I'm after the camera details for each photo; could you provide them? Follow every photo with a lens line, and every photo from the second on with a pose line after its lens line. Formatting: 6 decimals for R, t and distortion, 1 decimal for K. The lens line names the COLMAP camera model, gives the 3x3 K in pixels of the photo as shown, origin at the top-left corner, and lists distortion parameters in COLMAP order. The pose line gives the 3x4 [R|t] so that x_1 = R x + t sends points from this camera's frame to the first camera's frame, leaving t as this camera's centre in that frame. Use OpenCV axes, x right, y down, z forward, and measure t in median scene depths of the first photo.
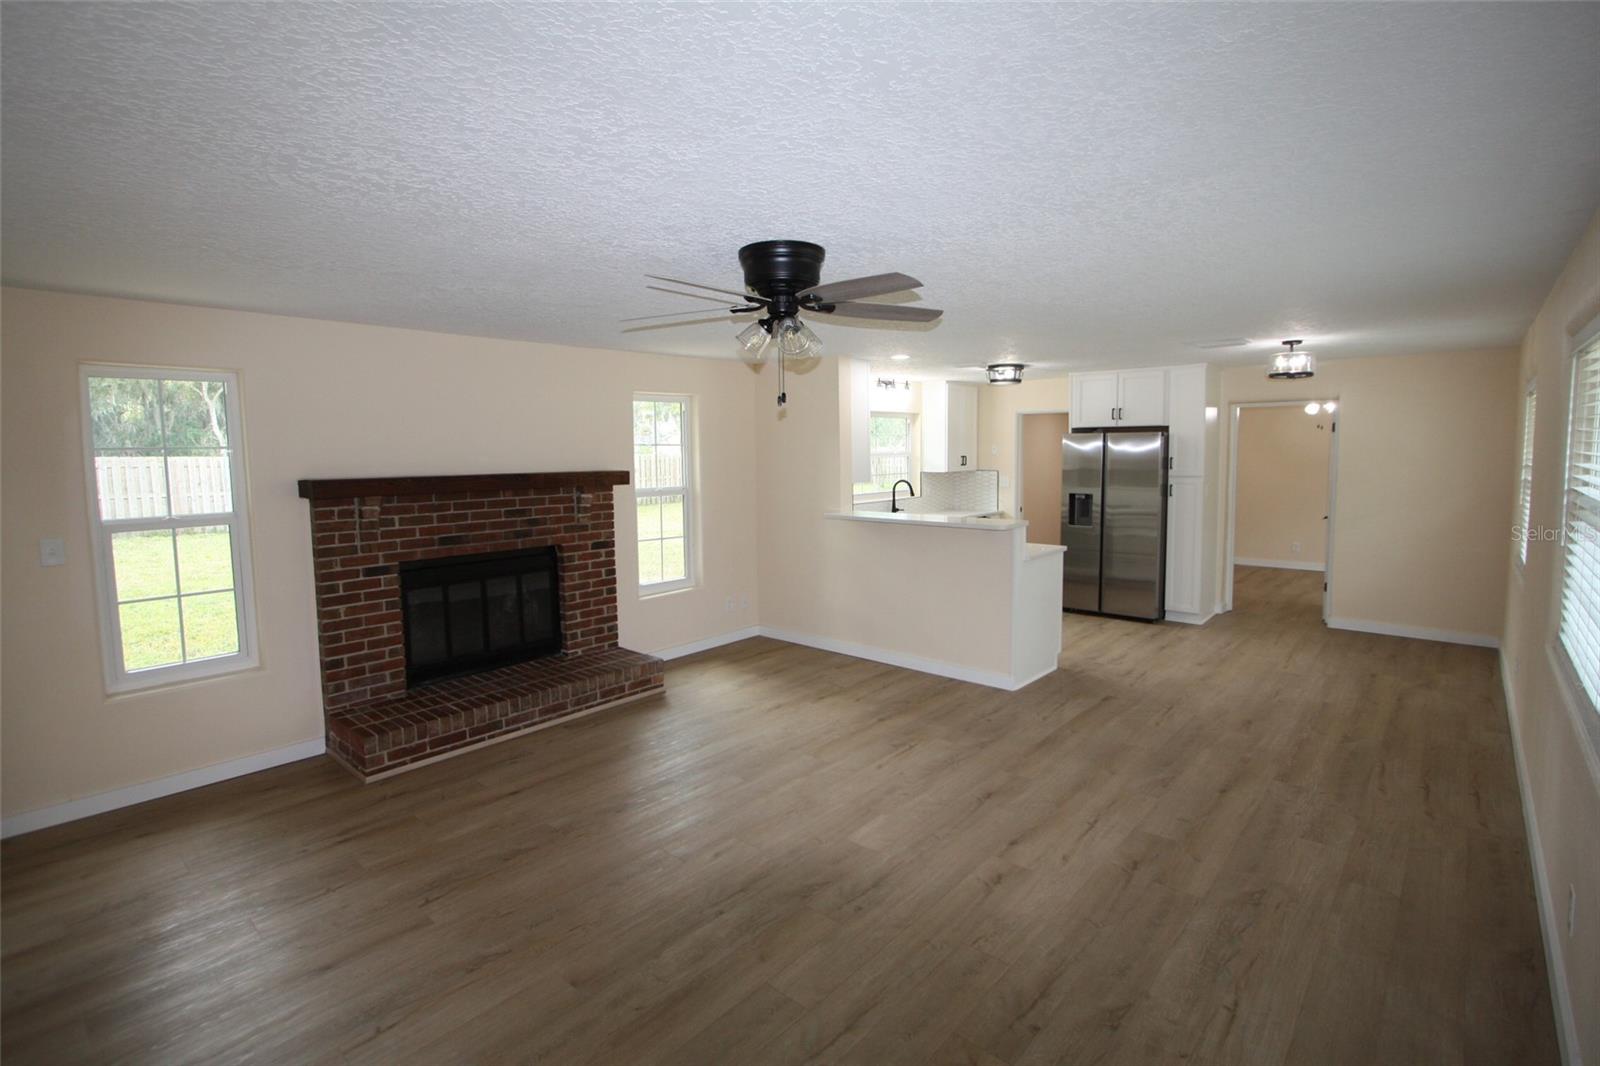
lens RADIAL K [[756.1, 0, 800.0], [0, 756.1, 513.3], [0, 0, 1]] dist [-0.013945, 0.001827]
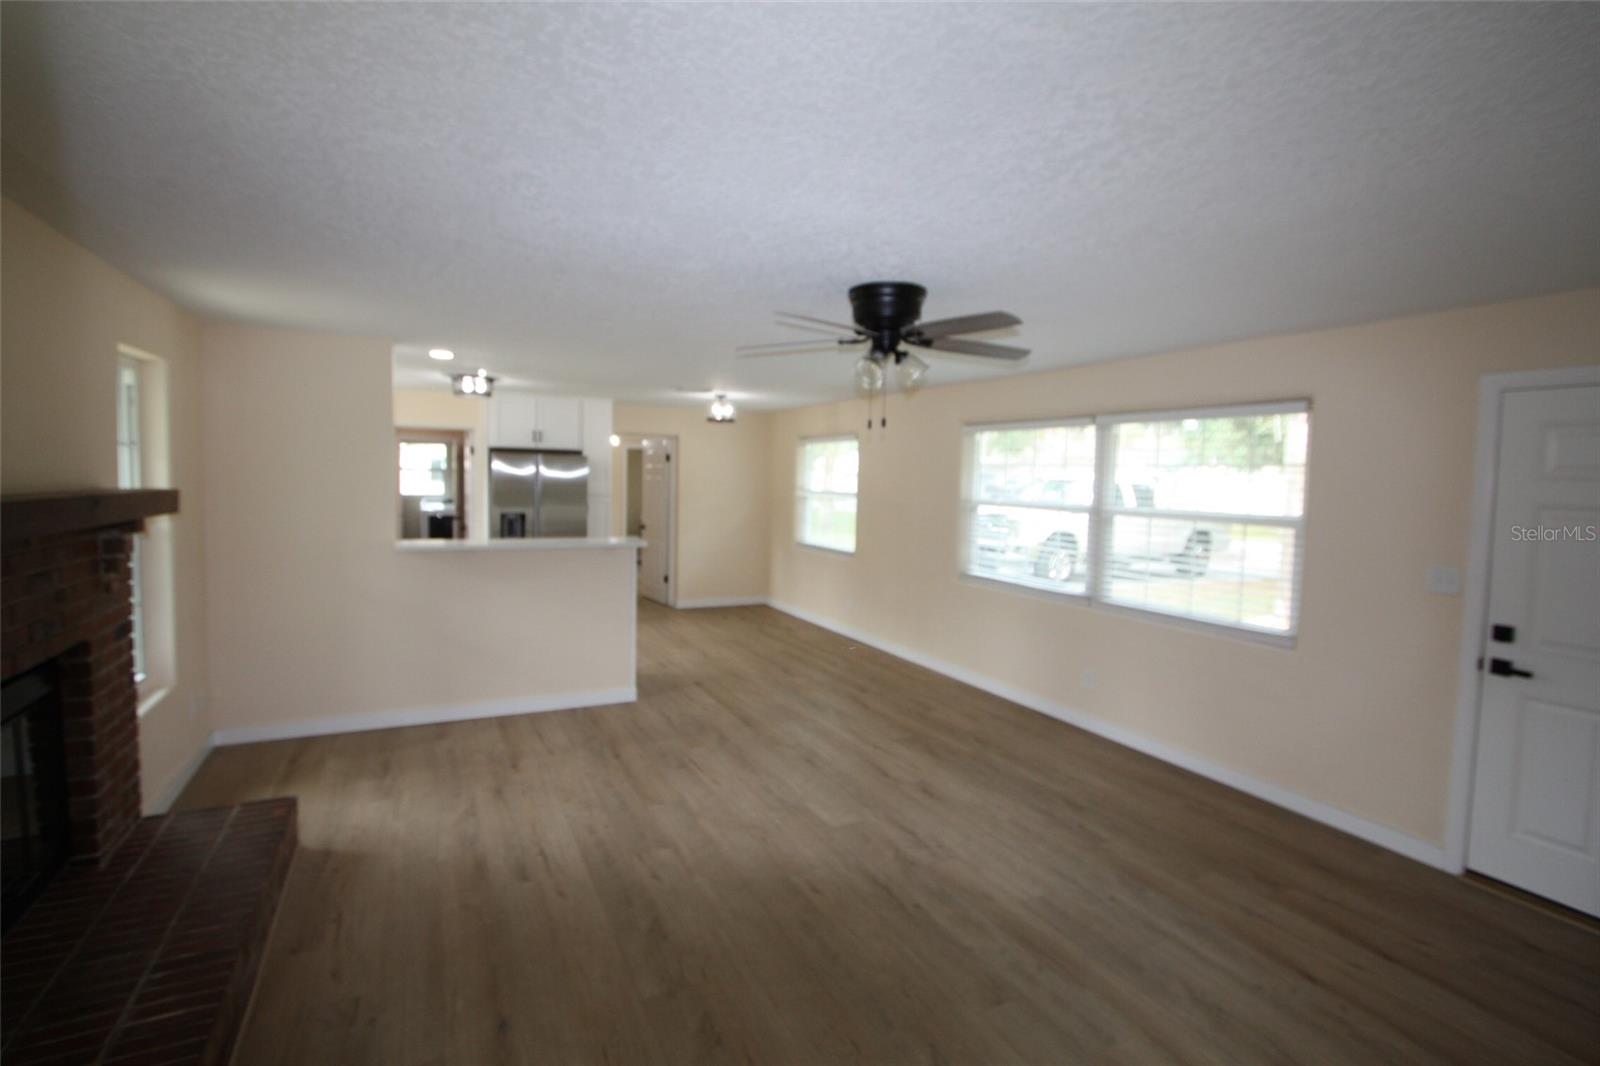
lens RADIAL K [[756.1, 0, 808.8], [0, 756.1, 521.5], [0, 0, 1]] dist [-0.013945, 0.001827]
pose [[0.359247, -0.034600, 0.932601, -0.571167], [0.048868, 0.998639, 0.018225, -0.018346], [-0.931962, 0.039027, 0.360448, 0.373692]]
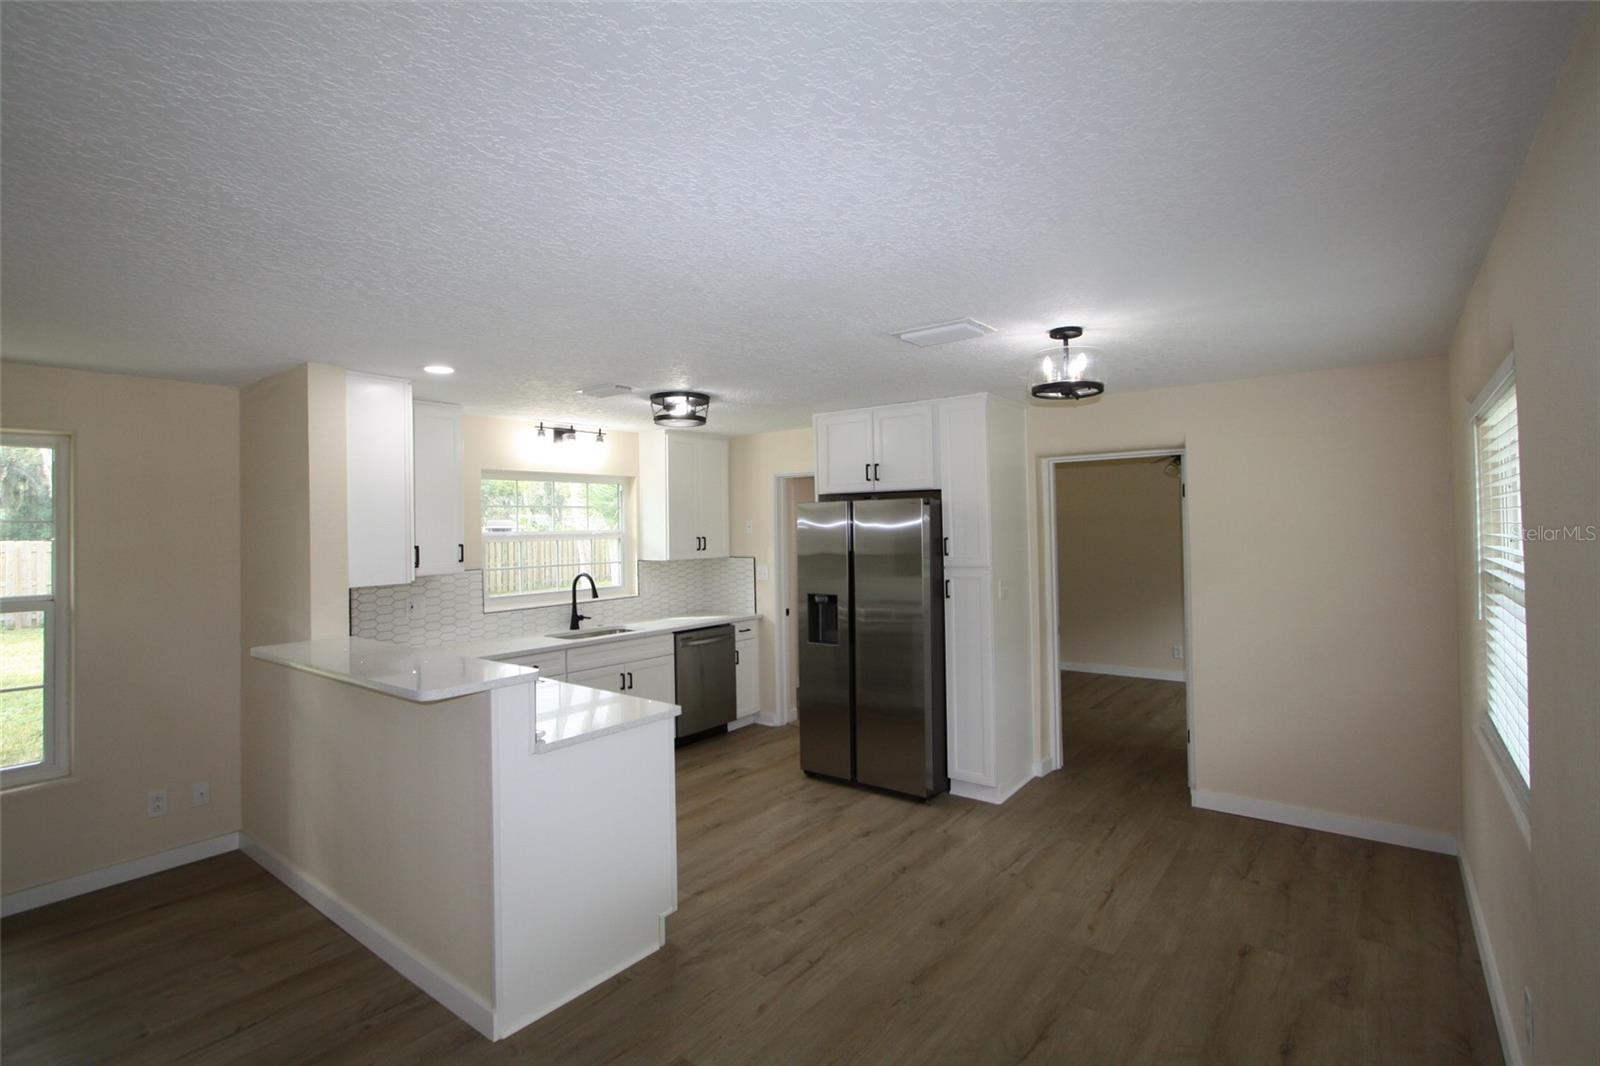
lens RADIAL K [[756.1, 0, 798.5], [0, 756.1, 522.7], [0, 0, 1]] dist [-0.013945, 0.001827]
pose [[0.997844, -0.006379, 0.065318, 0.422111], [0.012325, 0.995771, -0.091037, -0.038374], [-0.064461, 0.091646, 0.993703, 0.473955]]
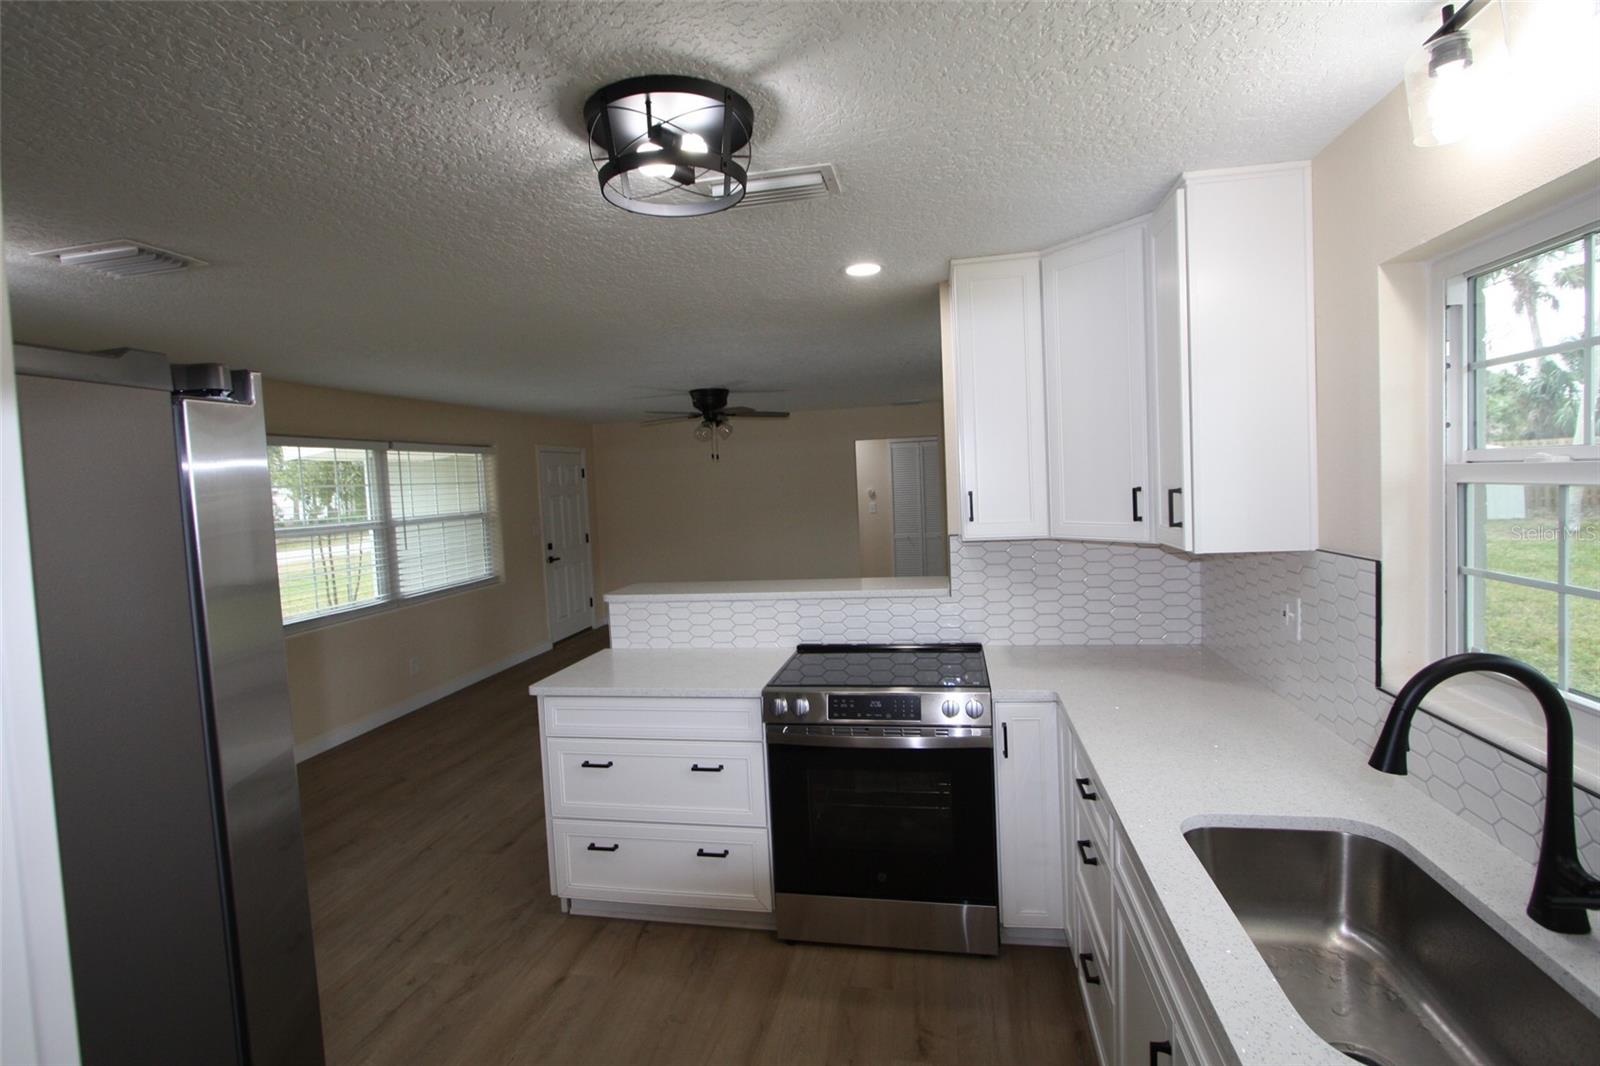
lens RADIAL K [[756.1, 0, 800.0], [0, 756.1, 526.4], [0, 0, 1]] dist [-0.013945, 0.001827]
pose [[-0.857558, 0.085104, -0.507298, 0.463410], [0.015090, 0.989956, 0.140566, -0.132645], [0.514166, 0.112888, -0.850229, 1.569945]]
